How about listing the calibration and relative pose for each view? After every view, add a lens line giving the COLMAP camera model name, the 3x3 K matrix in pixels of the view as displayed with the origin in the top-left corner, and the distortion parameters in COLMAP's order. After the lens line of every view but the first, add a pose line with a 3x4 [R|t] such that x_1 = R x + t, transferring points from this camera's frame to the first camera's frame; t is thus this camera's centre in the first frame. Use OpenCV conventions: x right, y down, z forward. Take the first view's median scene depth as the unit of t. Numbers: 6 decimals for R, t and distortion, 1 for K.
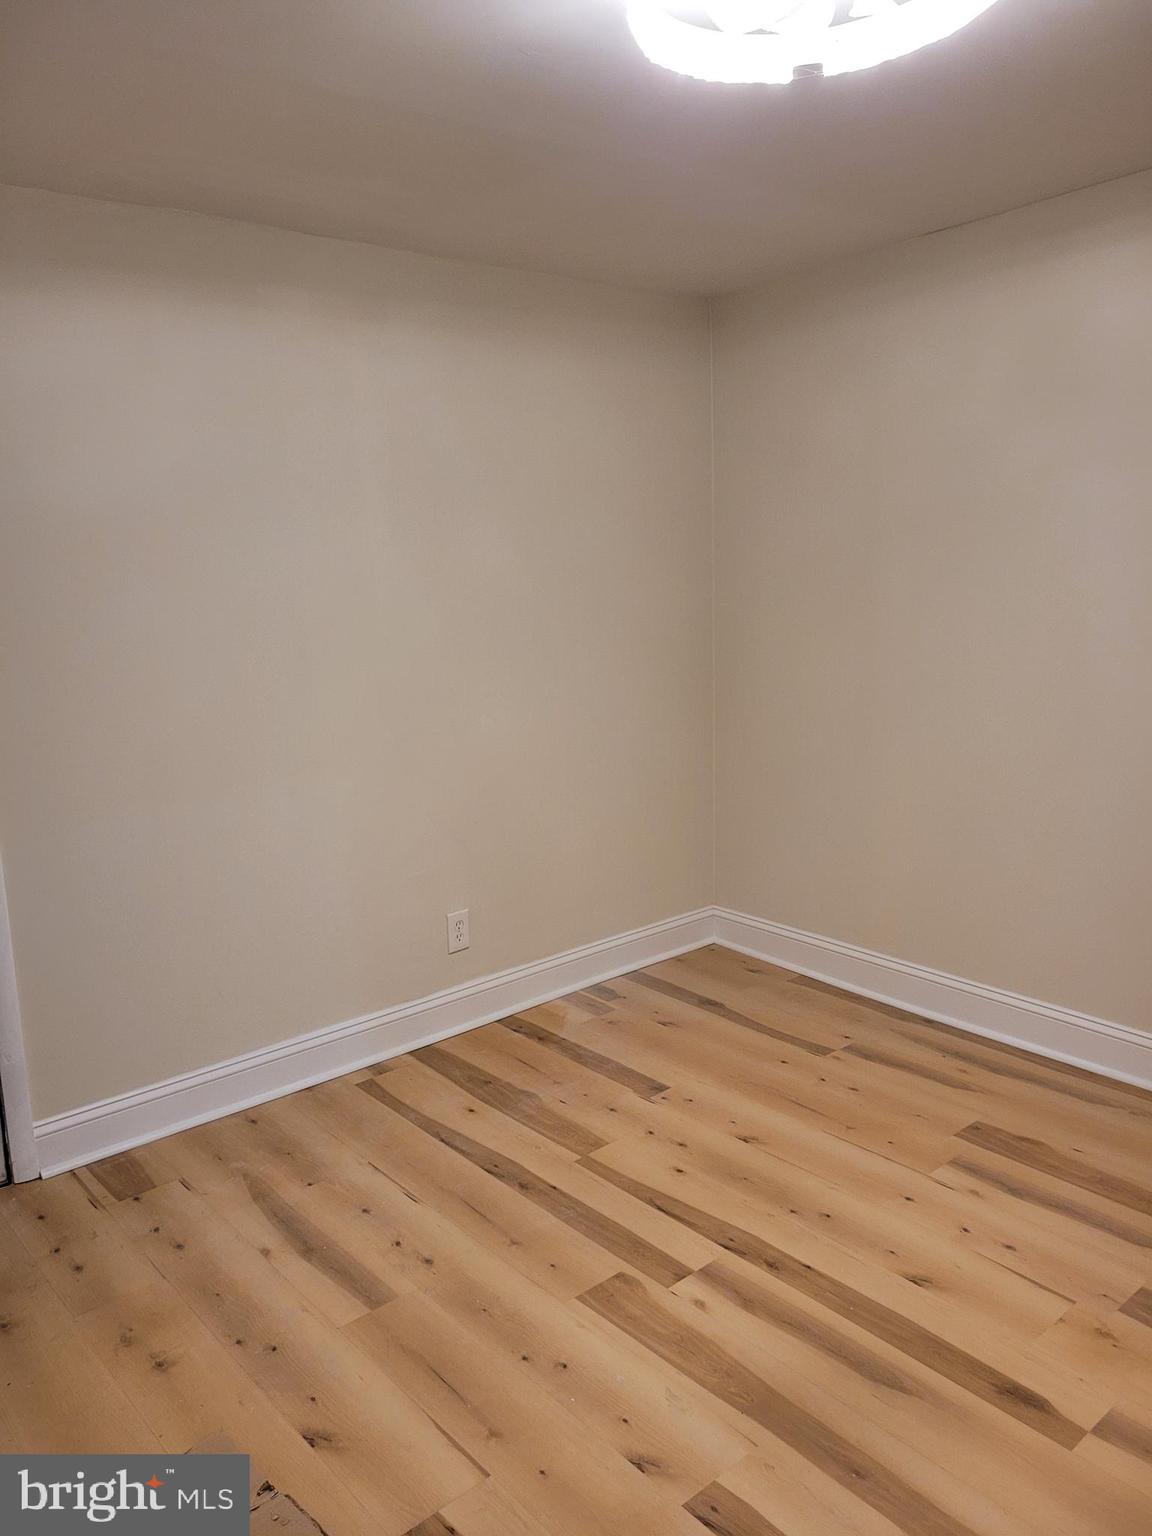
lens RADIAL K [[1153.1, 0, 566.7], [0, 1153.1, 767.1], [0, 0, 1]] dist [0.064014, -0.045339]
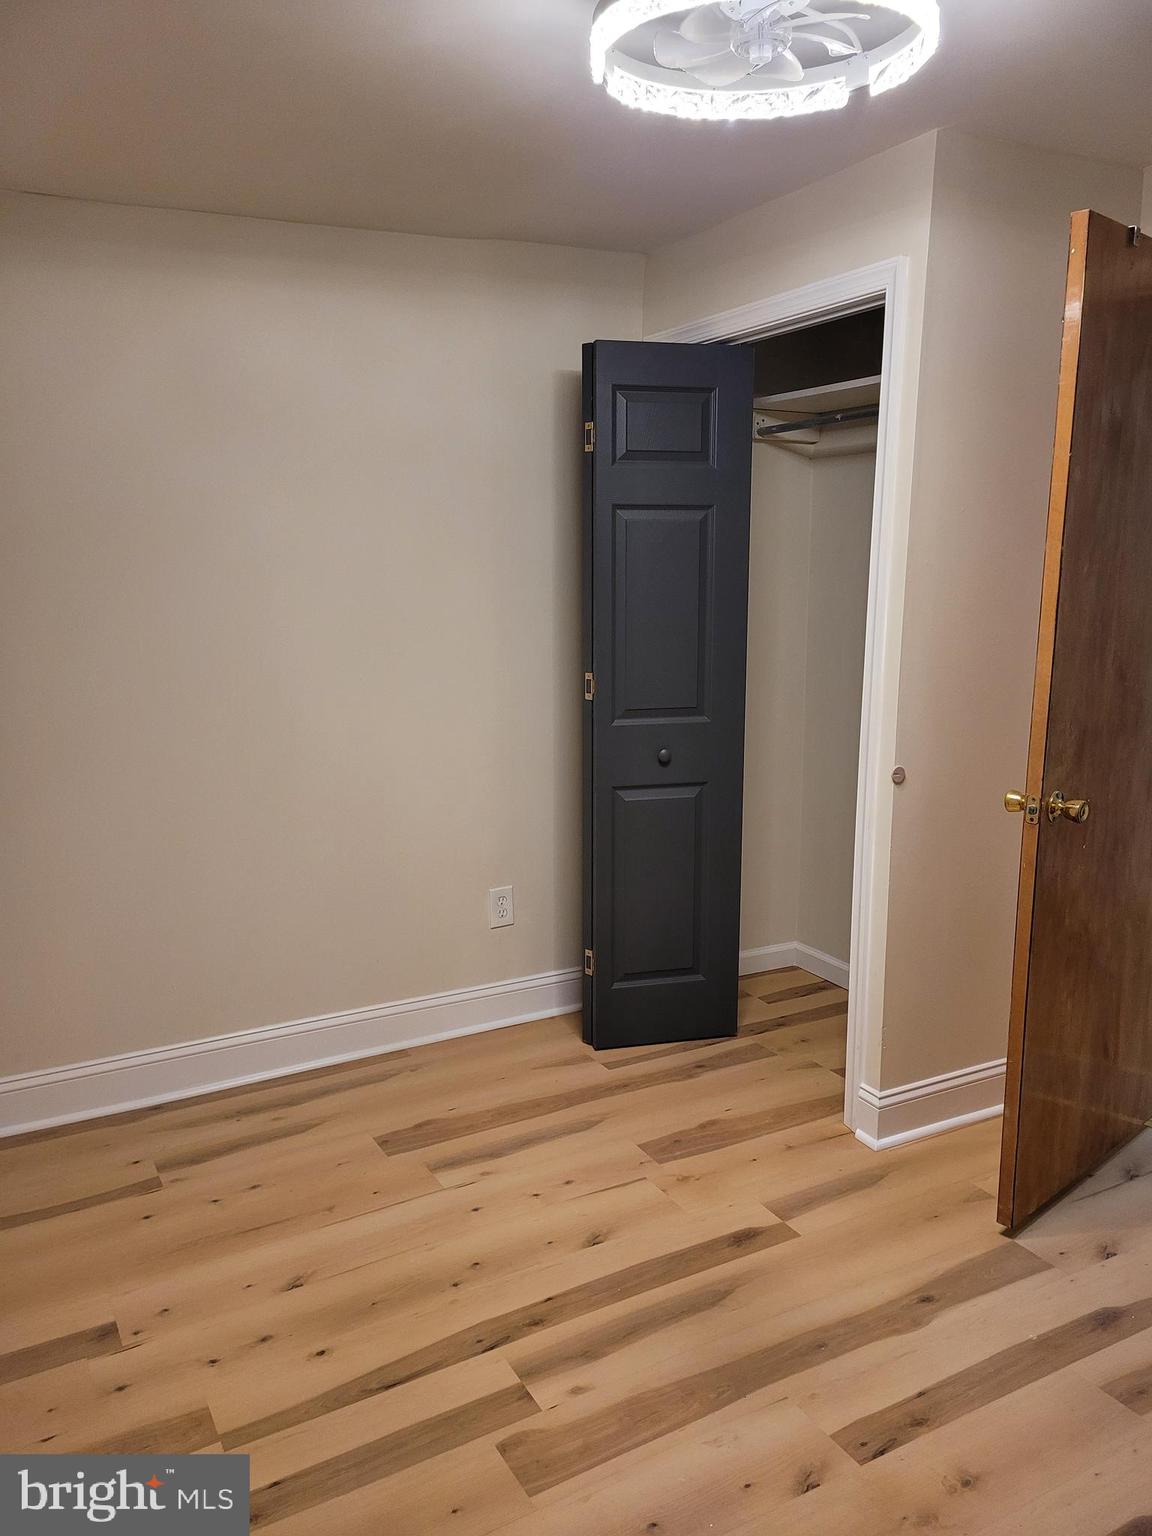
lens RADIAL K [[1153.1, 0, 568.0], [0, 1153.1, 770.1], [0, 0, 1]] dist [0.064014, -0.045339]
pose [[0.198786, -0.146597, 0.969017, -0.638940], [0.182279, 0.977027, 0.110416, -0.103146], [-0.962943, 0.154683, 0.220941, 0.670606]]
